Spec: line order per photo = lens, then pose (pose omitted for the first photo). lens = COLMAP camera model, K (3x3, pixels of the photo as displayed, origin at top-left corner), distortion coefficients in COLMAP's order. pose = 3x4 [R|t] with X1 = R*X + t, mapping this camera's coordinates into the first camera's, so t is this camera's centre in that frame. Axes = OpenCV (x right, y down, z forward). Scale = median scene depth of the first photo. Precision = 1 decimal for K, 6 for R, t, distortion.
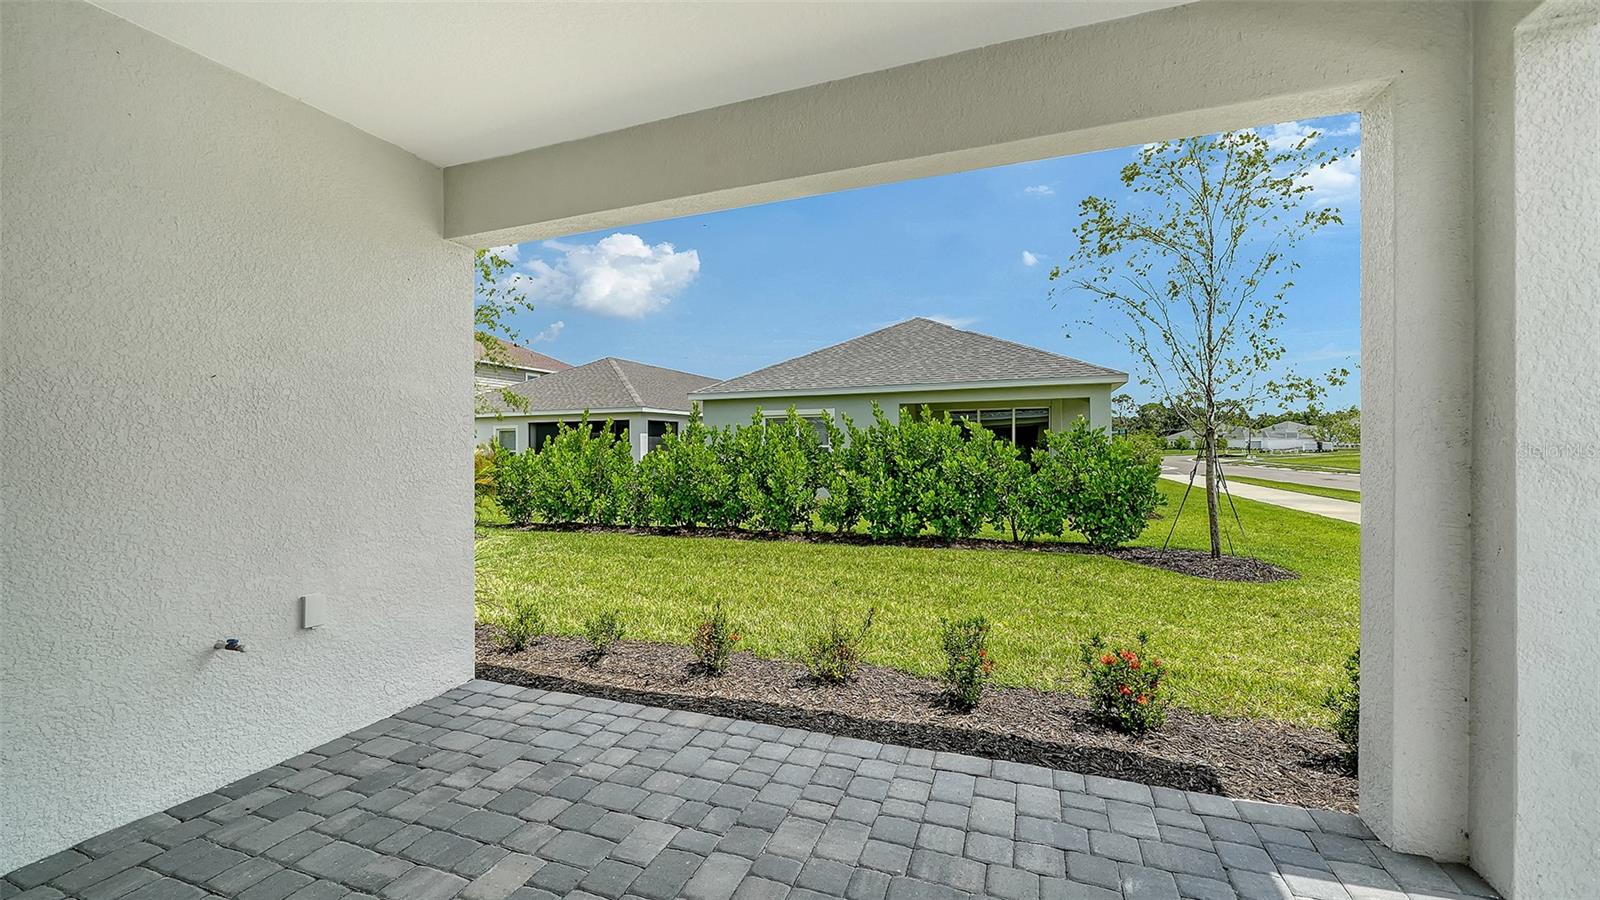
lens RADIAL K [[629.2, 0, 804.4], [0, 629.2, 463.4], [0, 0, 1]] dist [-0.000395, -0.000164]
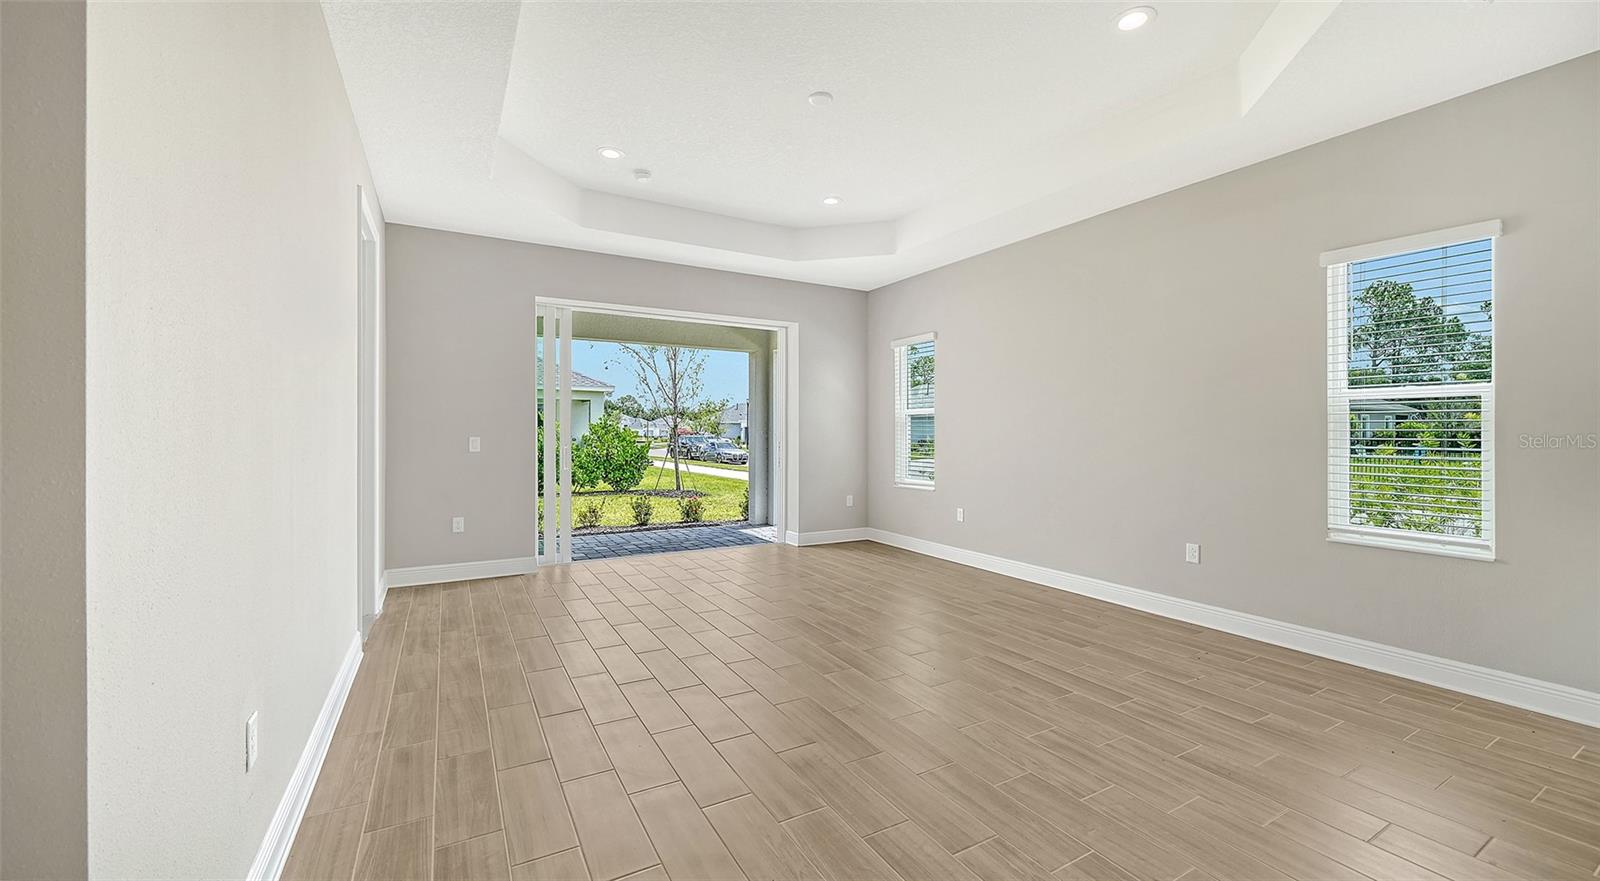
lens RADIAL K [[625.3, 0, 791.7], [0, 625.3, 430.7], [0, 0, 1]] dist [-0.005089, 0.000690]
pose [[0.660615, 0.012318, 0.750624, -0.470547], [0.011505, 0.999582, -0.026529, 0.016872], [-0.750637, 0.026161, 0.660197, -0.447959]]
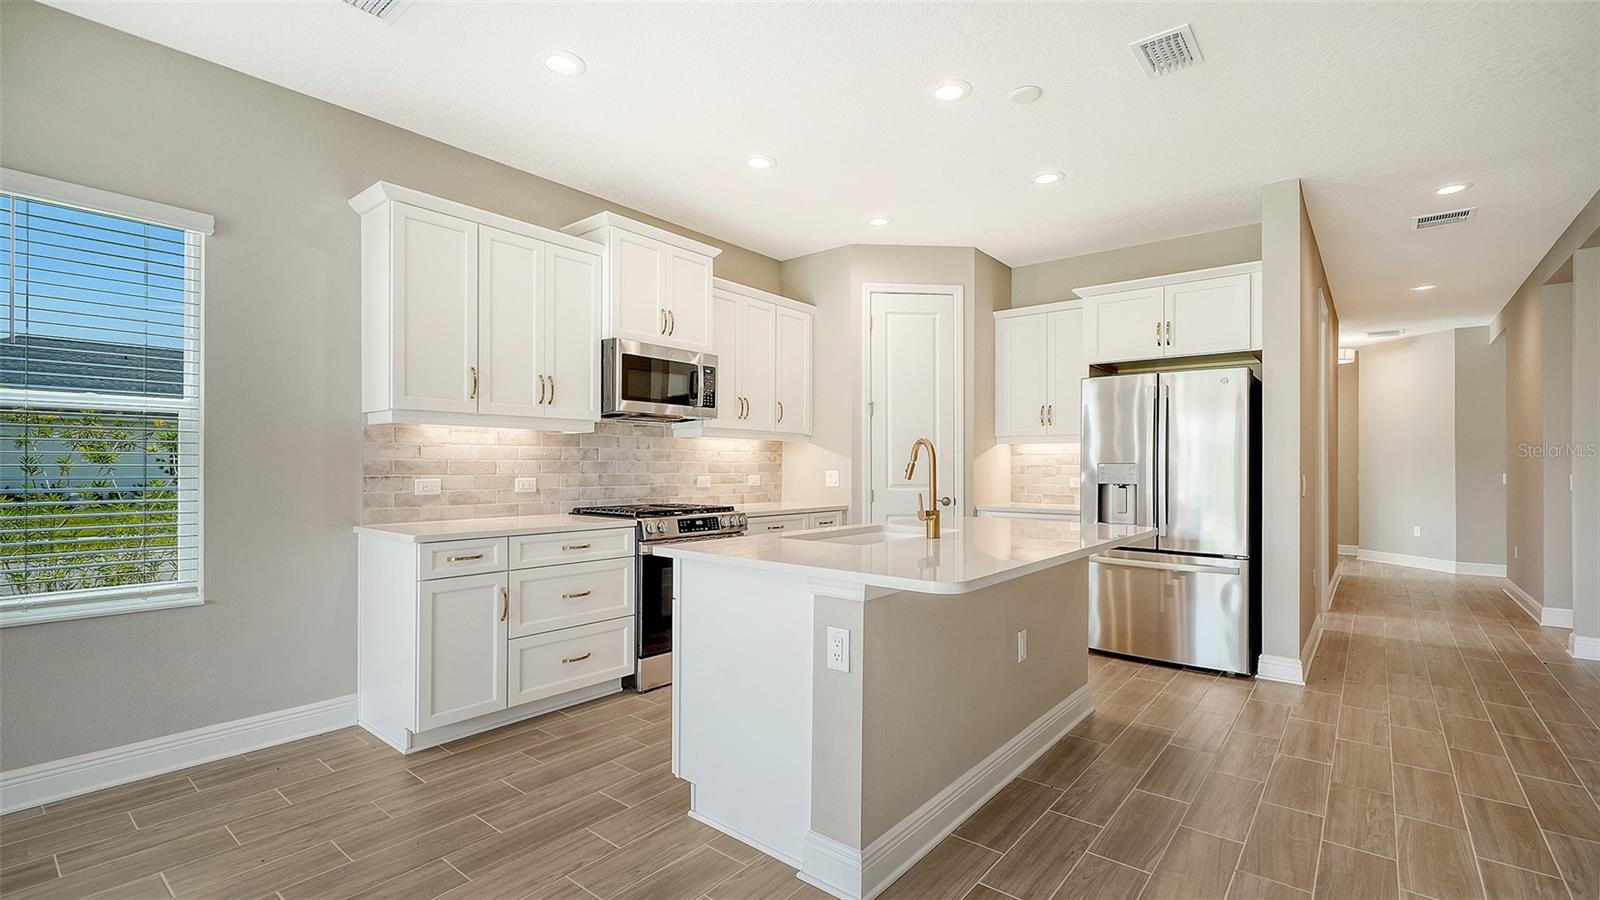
lens RADIAL K [[702.4, 0, 795.7], [0, 702.4, 458.1], [0, 0, 1]] dist [0.001474, -0.001678]
pose [[-0.940940, 0.008333, 0.338471, -0.359939], [0.013101, 0.999845, 0.011803, 0.014376], [-0.338320, 0.015540, -0.940903, -0.314105]]
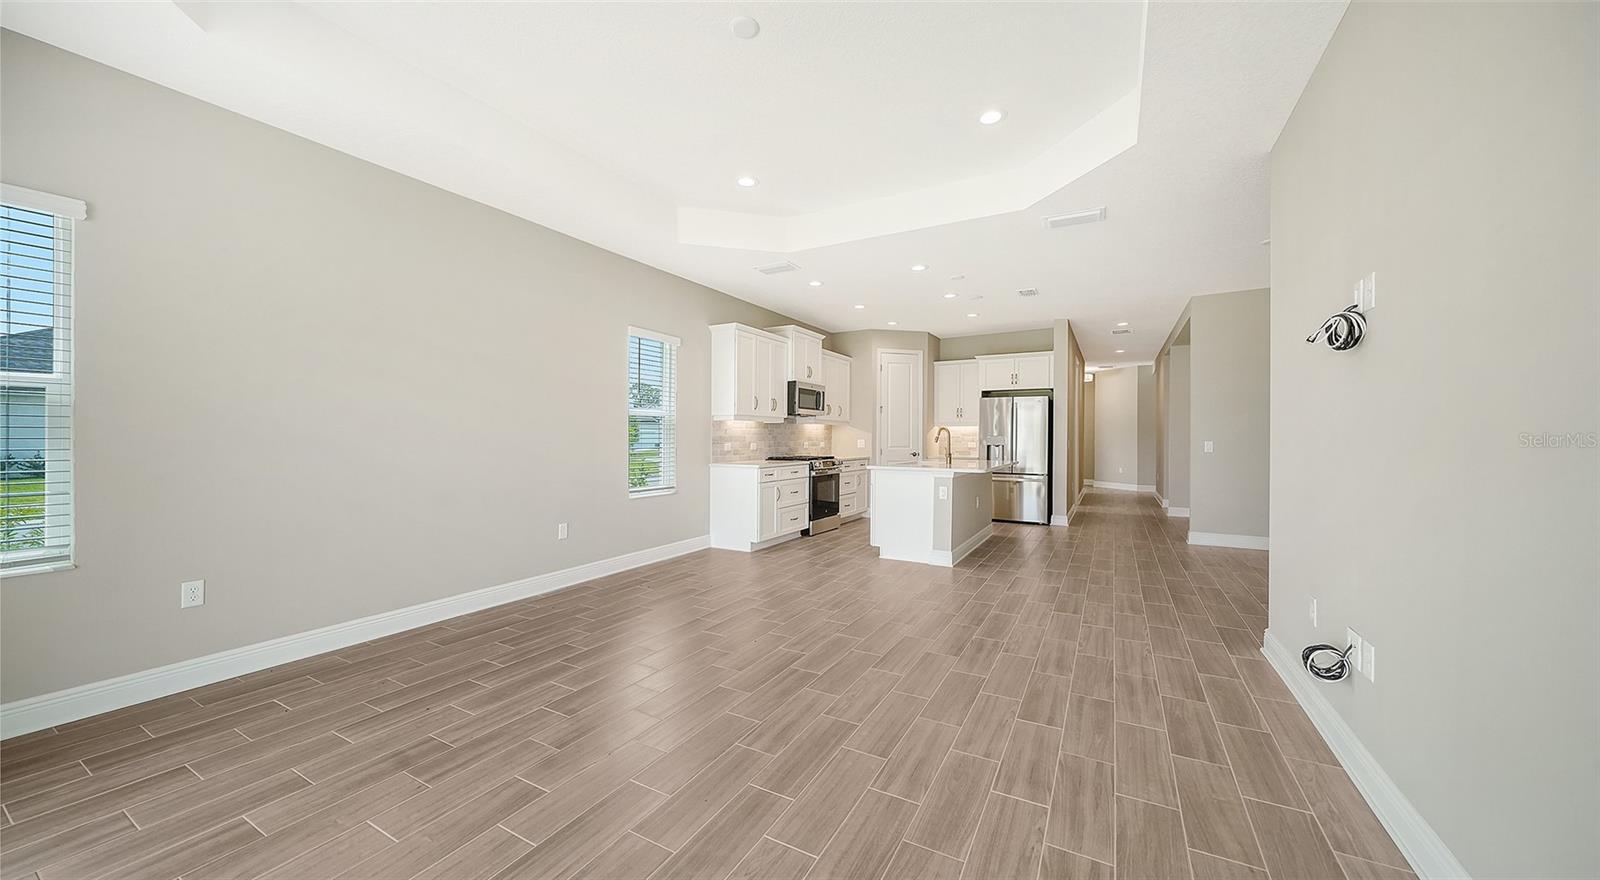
lens RADIAL K [[556.9, 0, 805.1], [0, 556.9, 436.3], [0, 0, 1]] dist [-0.006437, -0.000387]
pose [[-0.987186, 0.006921, 0.159425, -0.256417], [0.011092, 0.999619, 0.025286, 0.002585], [-0.159189, 0.026730, -0.986886, 0.040166]]
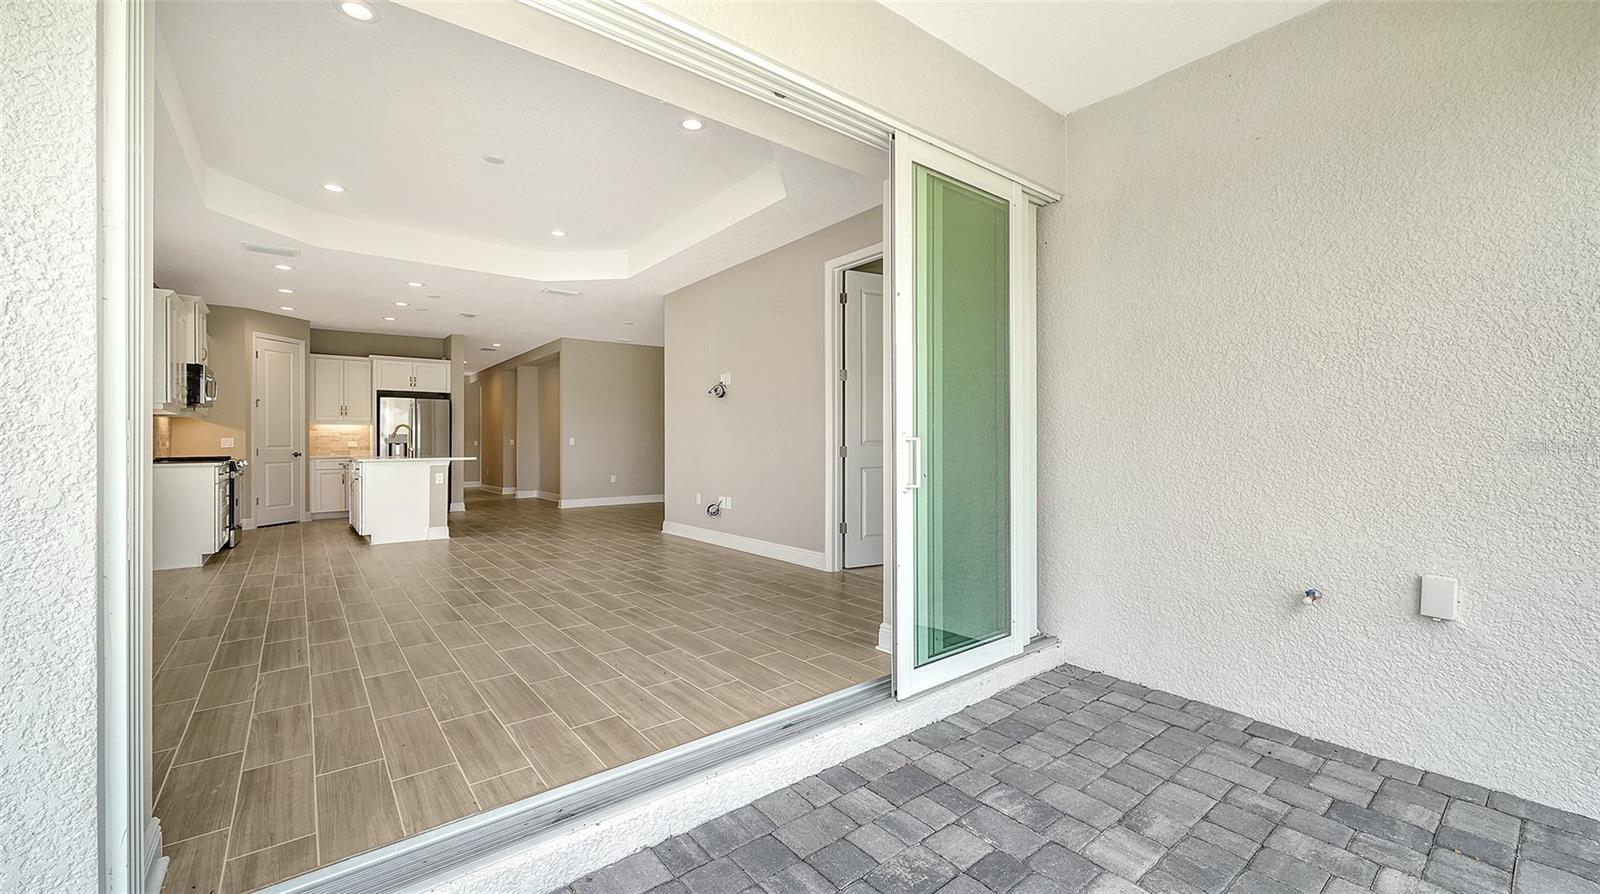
lens RADIAL K [[625.3, 0, 791.0], [0, 625.3, 441.7], [0, 0, 1]] dist [-0.005089, 0.000690]
pose [[-0.531884, 0.011678, -0.846737, 0.090861], [-0.011703, 0.999708, 0.021139, 0.009606], [0.846736, 0.021153, -0.531592, 0.216535]]
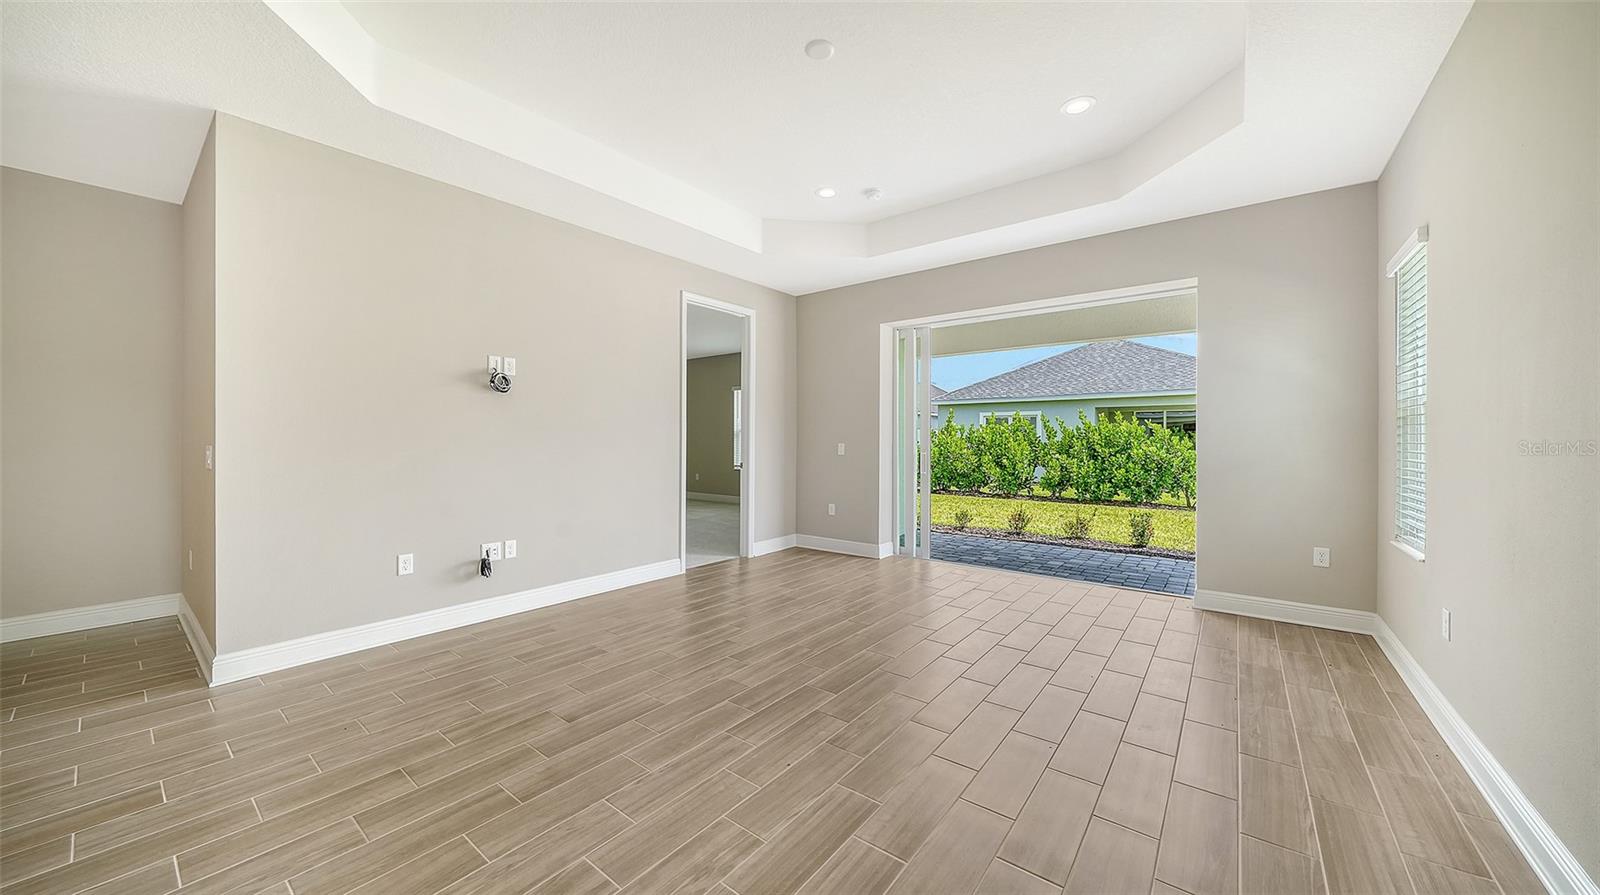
lens RADIAL K [[556.9, 0, 797.5], [0, 556.9, 435.9], [0, 0, 1]] dist [-0.006437, -0.000387]
pose [[0.946474, 0.009336, -0.322645, -0.101608], [-0.019160, 0.999444, -0.027286, 0.014775], [0.322211, 0.032007, 0.946127, -0.487493]]
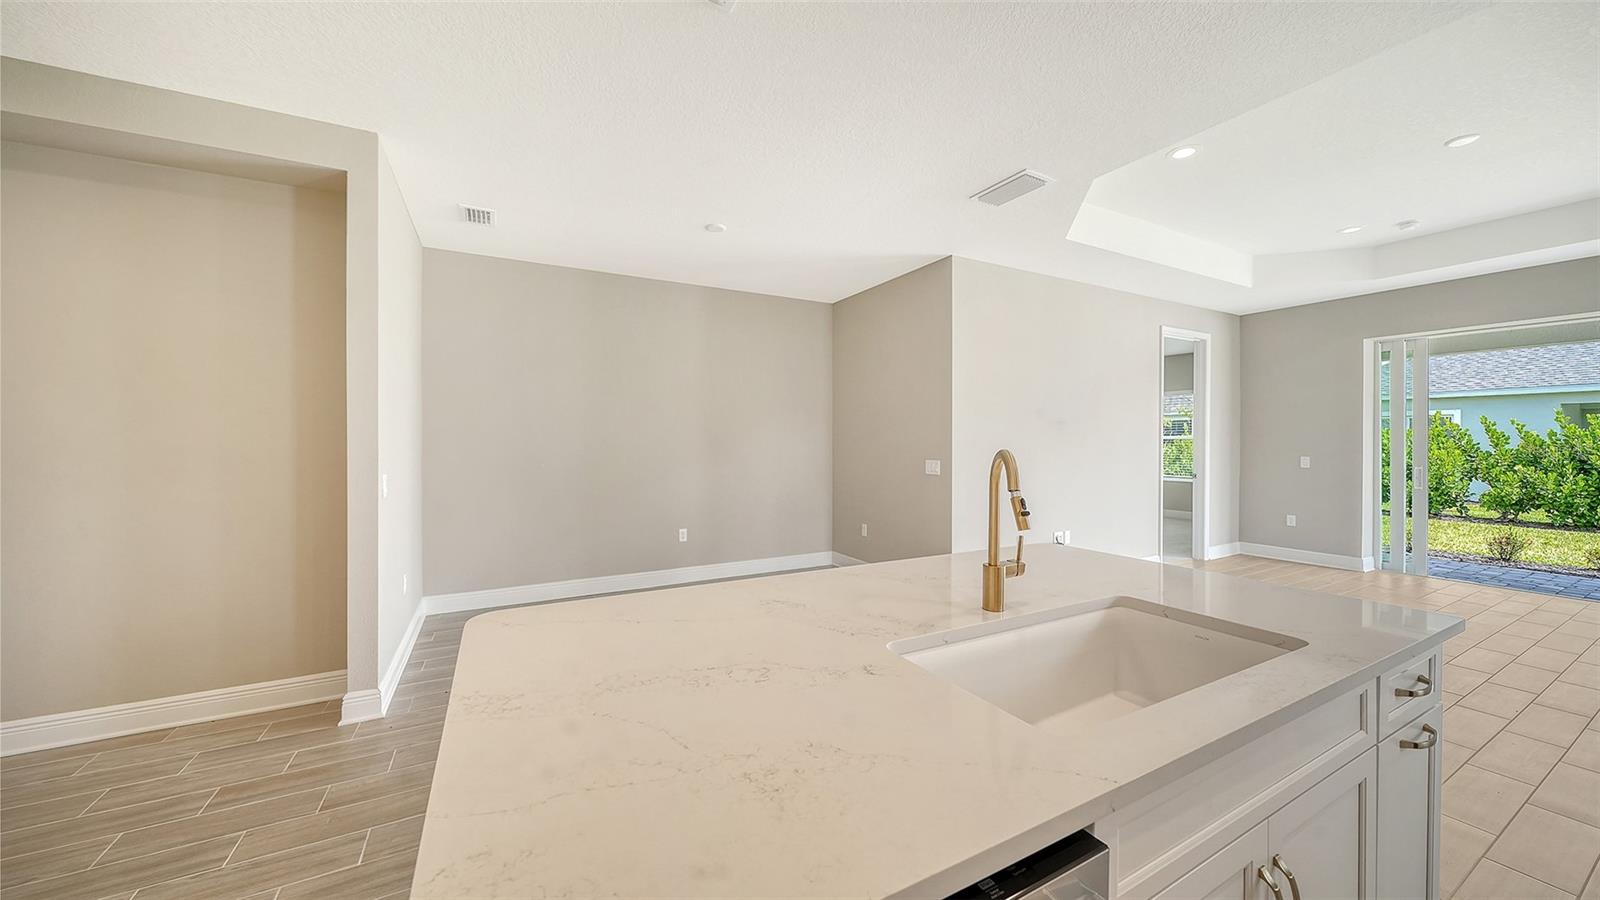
lens RADIAL K [[556.9, 0, 797.2], [0, 556.9, 442.4], [0, 0, 1]] dist [-0.006437, -0.000387]
pose [[0.739559, 0.017834, -0.672855, -0.255246], [-0.027999, 0.999599, -0.004281, 0.007543], [0.672509, 0.022006, 0.739762, -0.739470]]
